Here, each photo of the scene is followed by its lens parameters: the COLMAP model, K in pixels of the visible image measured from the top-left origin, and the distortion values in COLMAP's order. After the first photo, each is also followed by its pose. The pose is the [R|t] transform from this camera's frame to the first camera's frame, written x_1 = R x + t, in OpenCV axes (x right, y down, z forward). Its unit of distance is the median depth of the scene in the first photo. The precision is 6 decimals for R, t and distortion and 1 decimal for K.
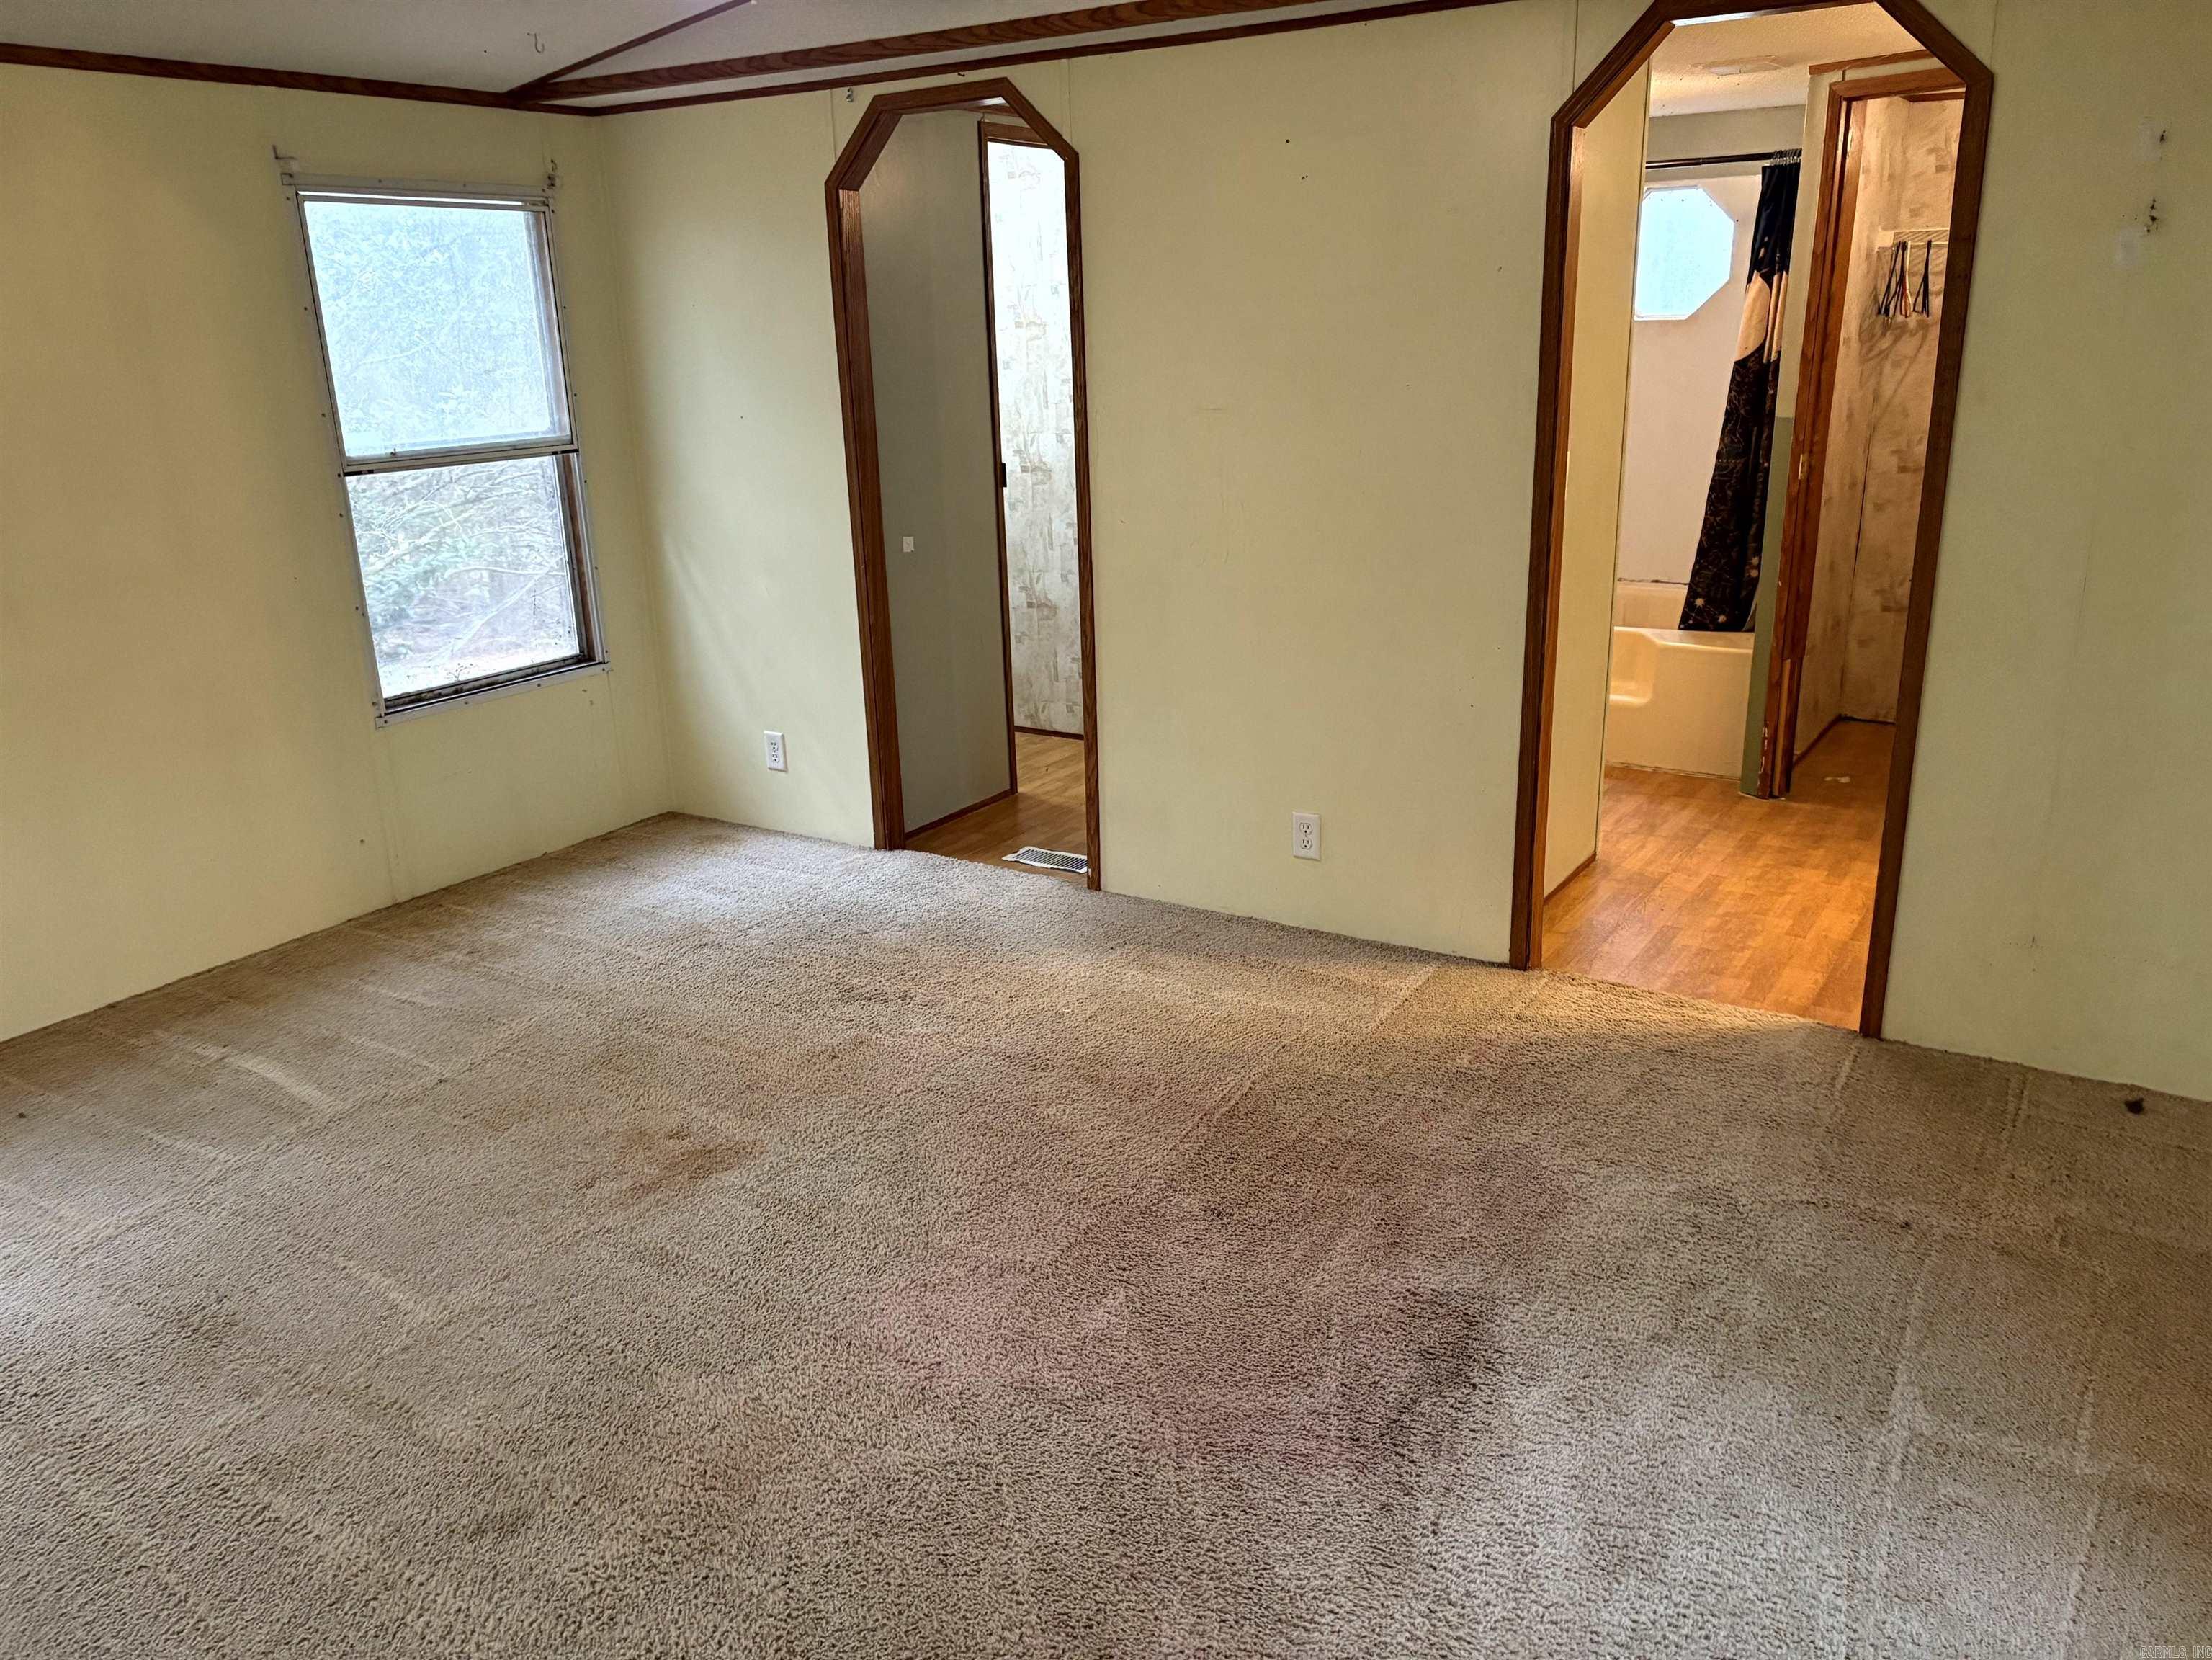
lens RADIAL K [[1667.2, 0, 1108.9], [0, 1667.2, 831.4], [0, 0, 1]] dist [-0.007471, 0.002136]
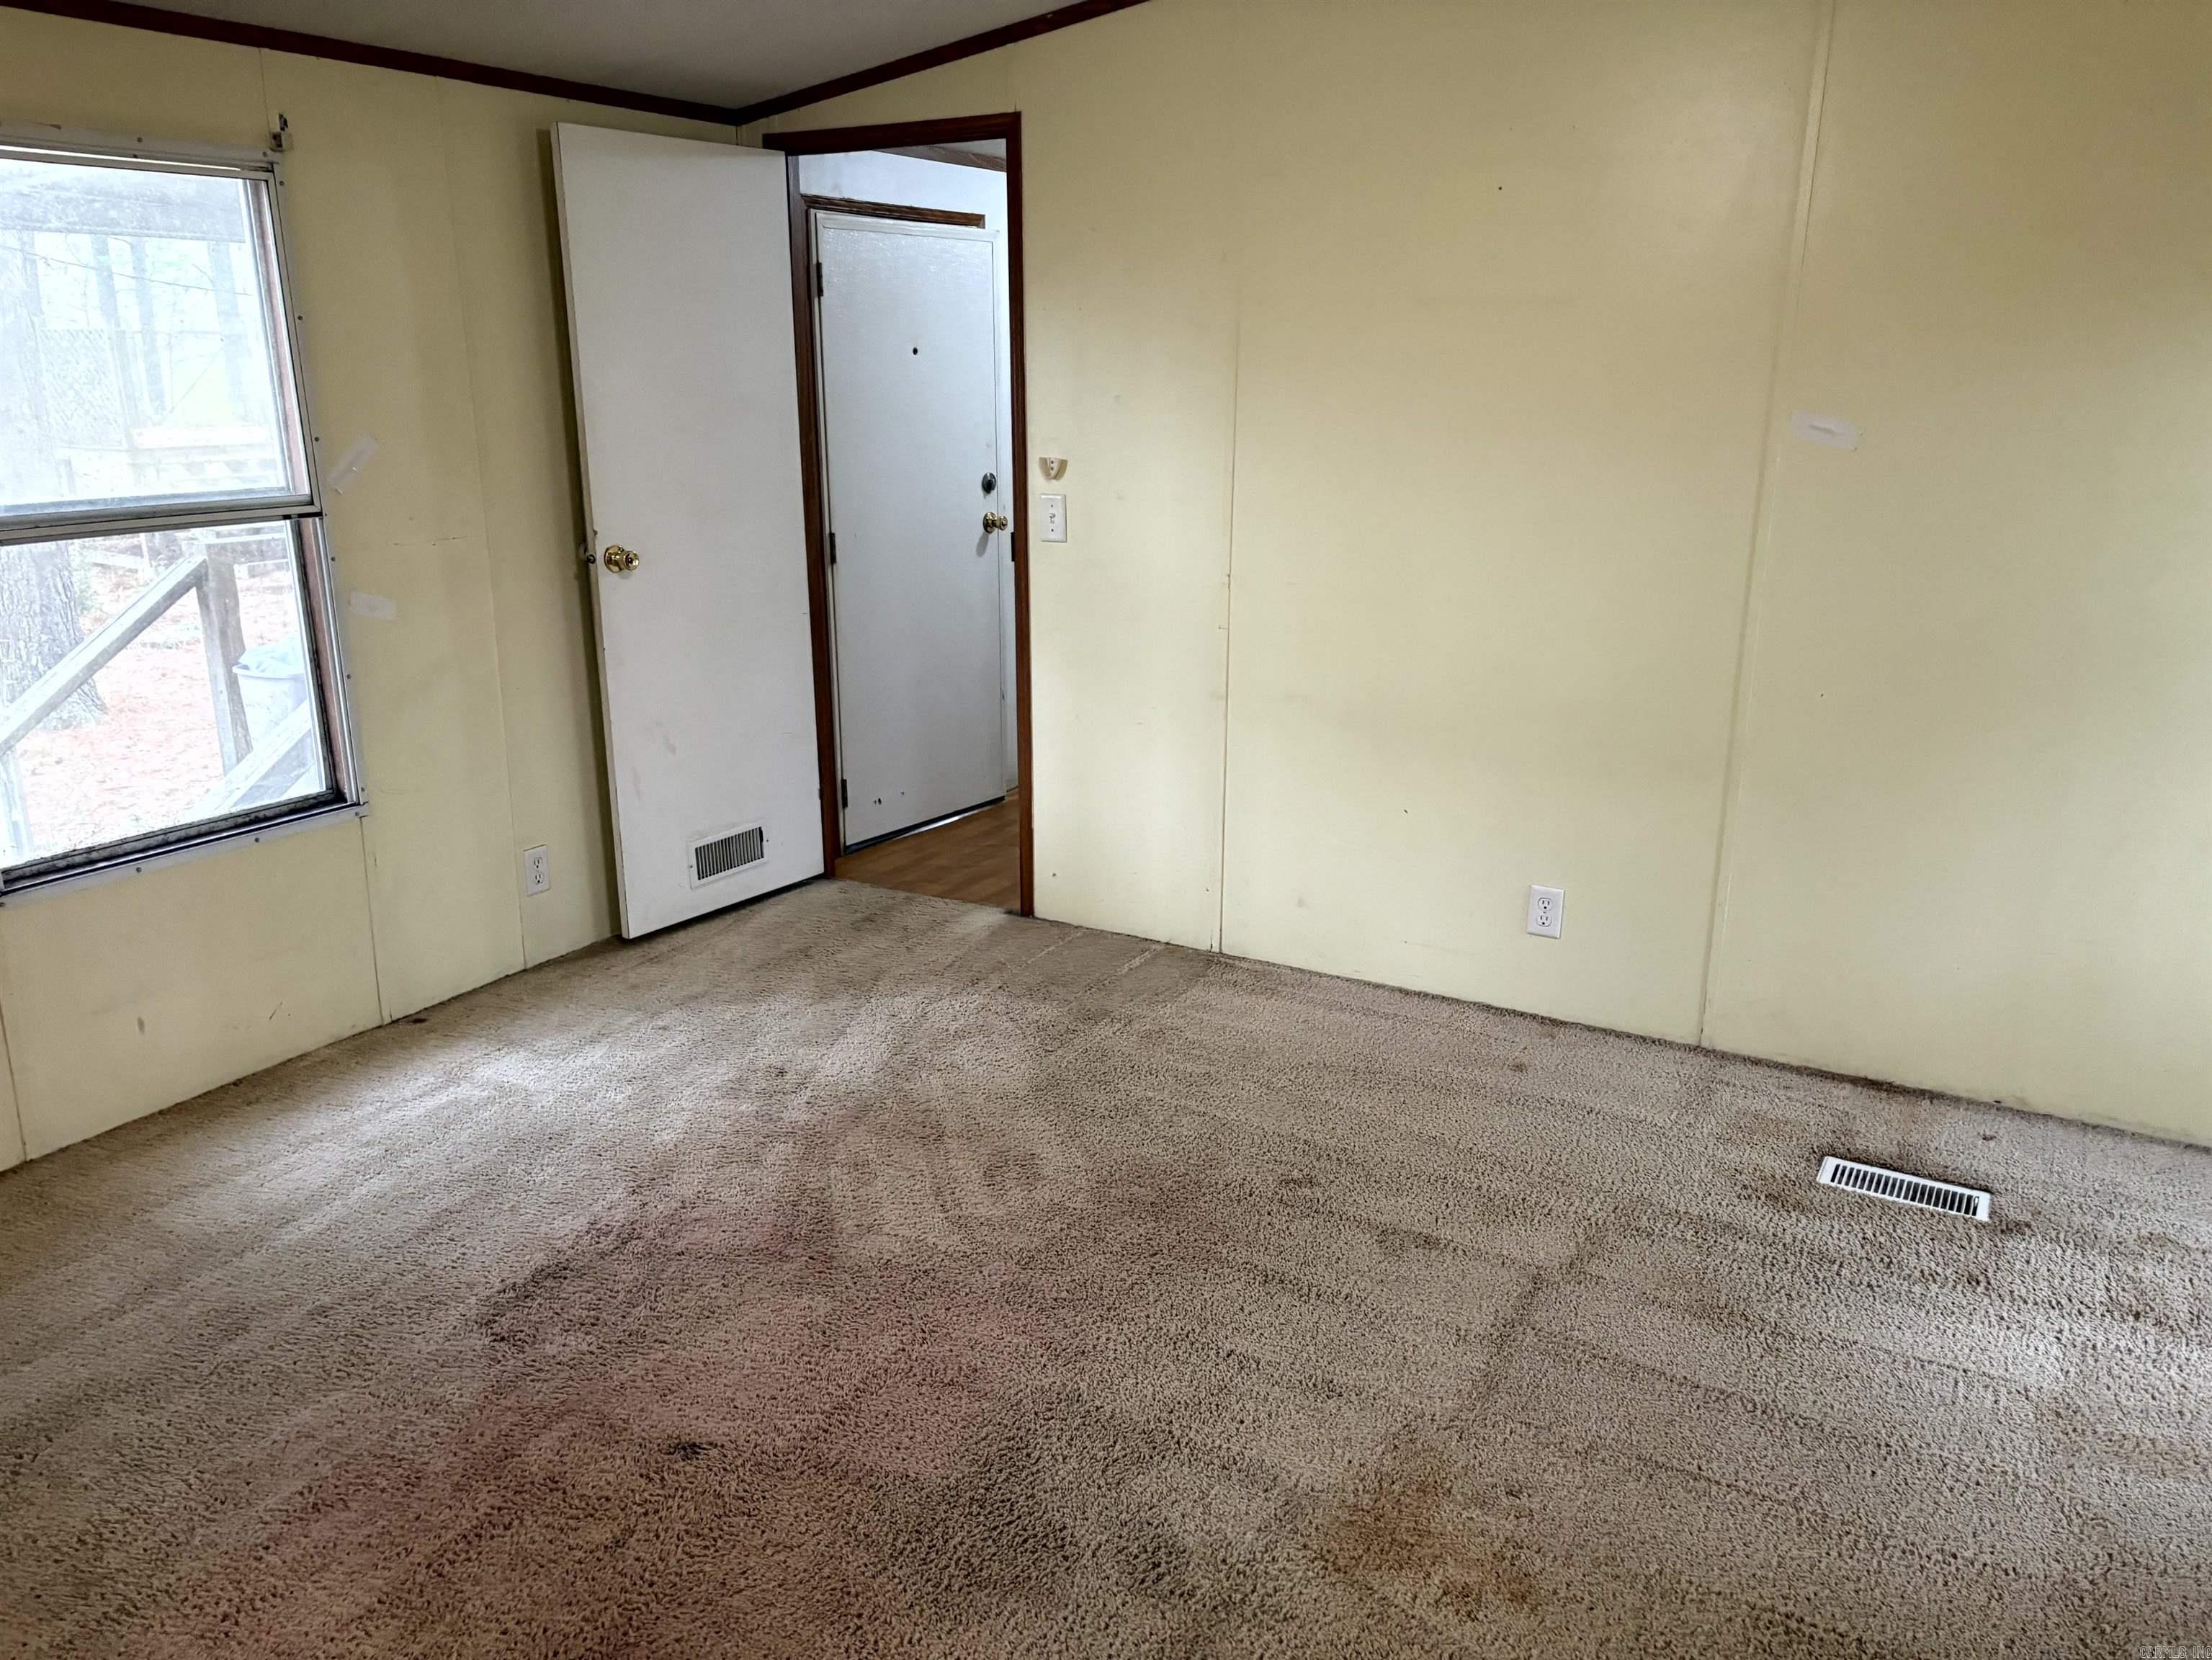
lens RADIAL K [[1667.2, 0, 1105.3], [0, 1667.2, 835.4], [0, 0, 1]] dist [-0.007471, 0.002136]
pose [[0.999205, 0.016399, 0.036341, -0.004367], [-0.015479, 0.999556, -0.025443, -0.077622], [-0.036742, 0.024860, 0.999016, 0.274679]]
